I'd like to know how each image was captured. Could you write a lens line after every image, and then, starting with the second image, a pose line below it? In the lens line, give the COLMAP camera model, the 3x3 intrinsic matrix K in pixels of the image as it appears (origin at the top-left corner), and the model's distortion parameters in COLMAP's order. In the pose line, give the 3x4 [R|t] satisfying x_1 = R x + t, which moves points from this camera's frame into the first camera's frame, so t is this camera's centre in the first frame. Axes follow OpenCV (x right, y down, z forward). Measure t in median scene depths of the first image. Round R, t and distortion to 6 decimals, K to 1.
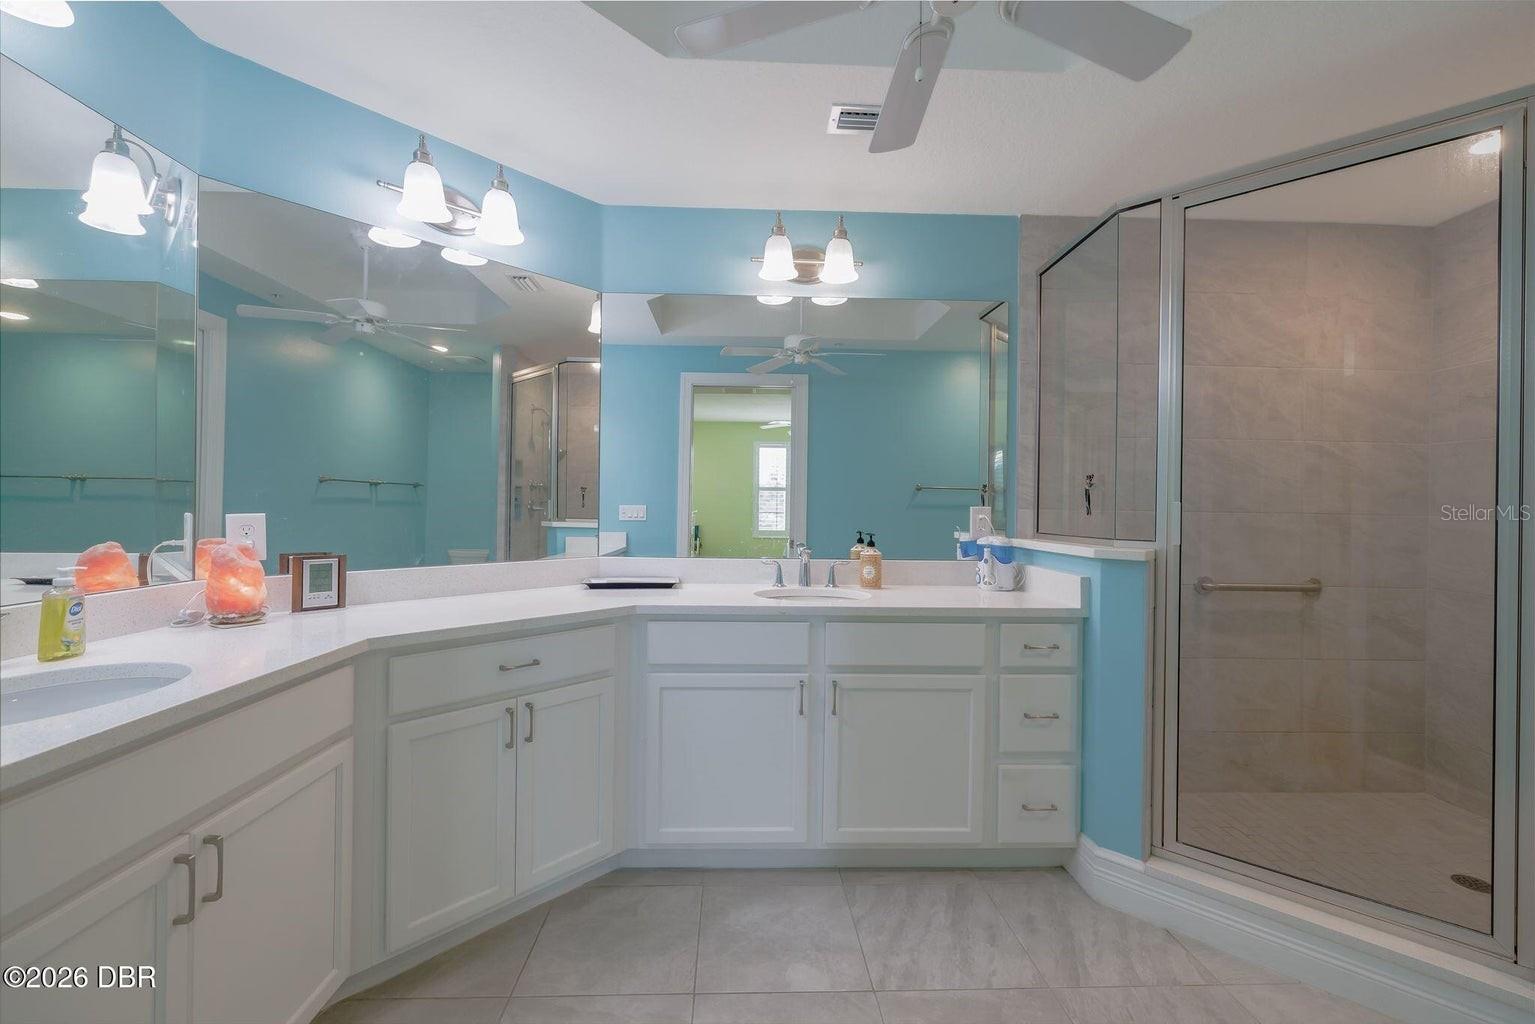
lens RADIAL K [[644.9, 0, 765.3], [0, 644.9, 509.7], [0, 0, 1]] dist [0.002779, -0.000058]
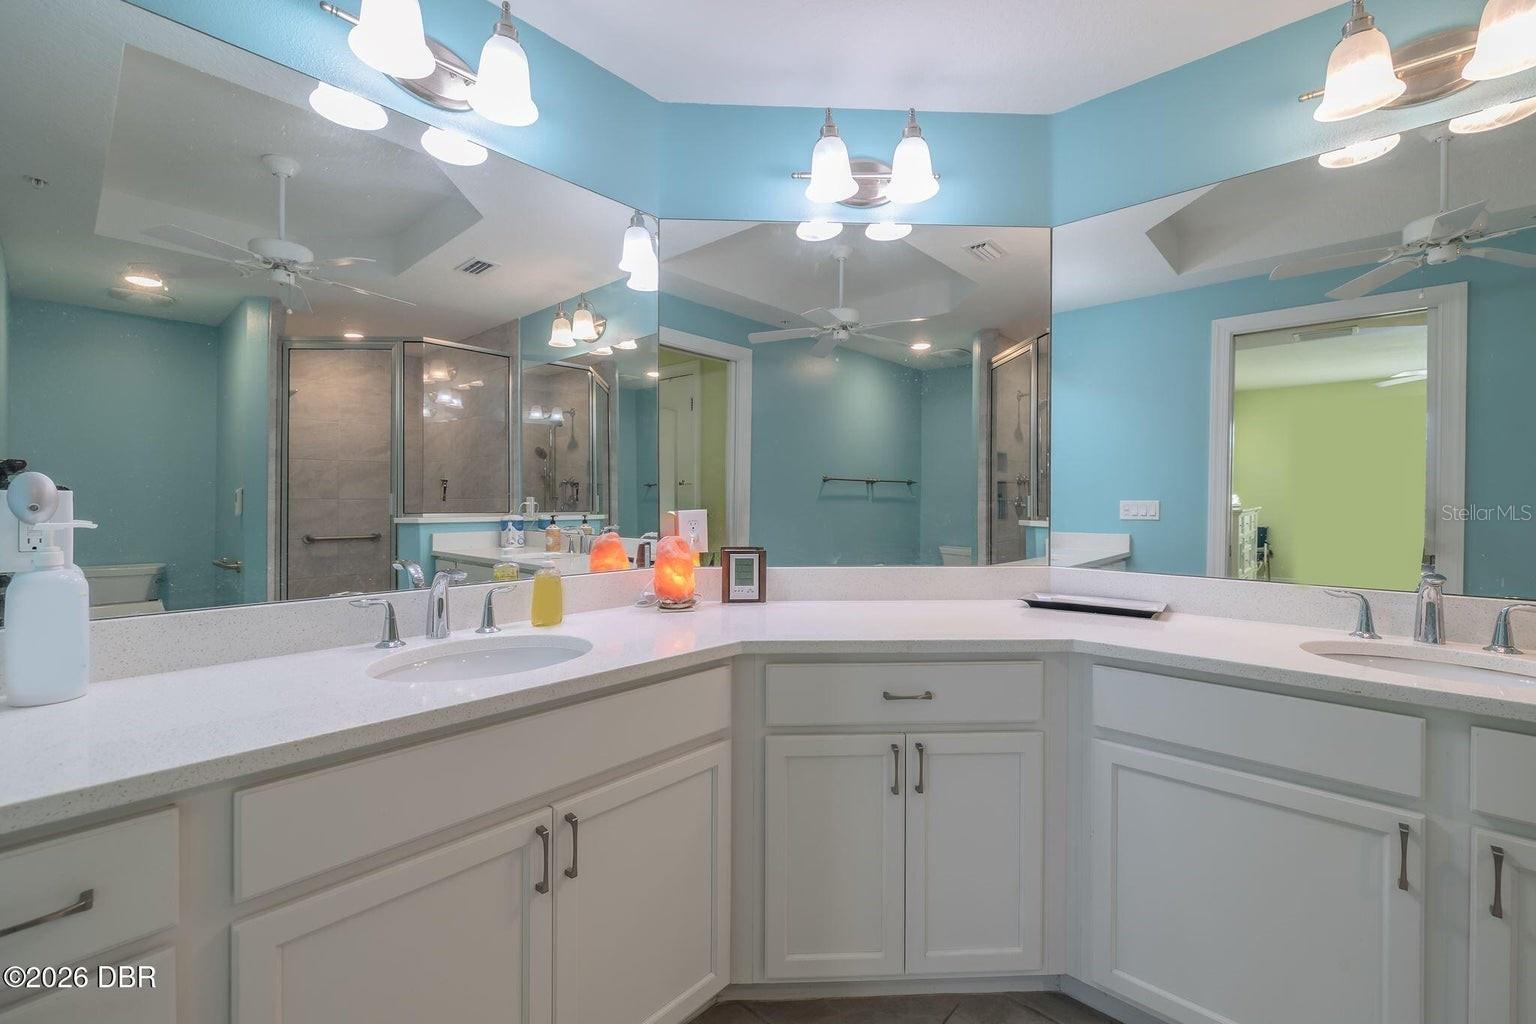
lens RADIAL K [[645.3, 0, 767.4], [0, 645.3, 503.7], [0, 0, 1]] dist [0.002779, -0.000058]
pose [[0.710221, -0.004019, -0.703968, 0.059379], [0.000826, 0.999988, -0.004875, 0.000719], [0.703979, 0.002881, 0.710215, 0.242541]]
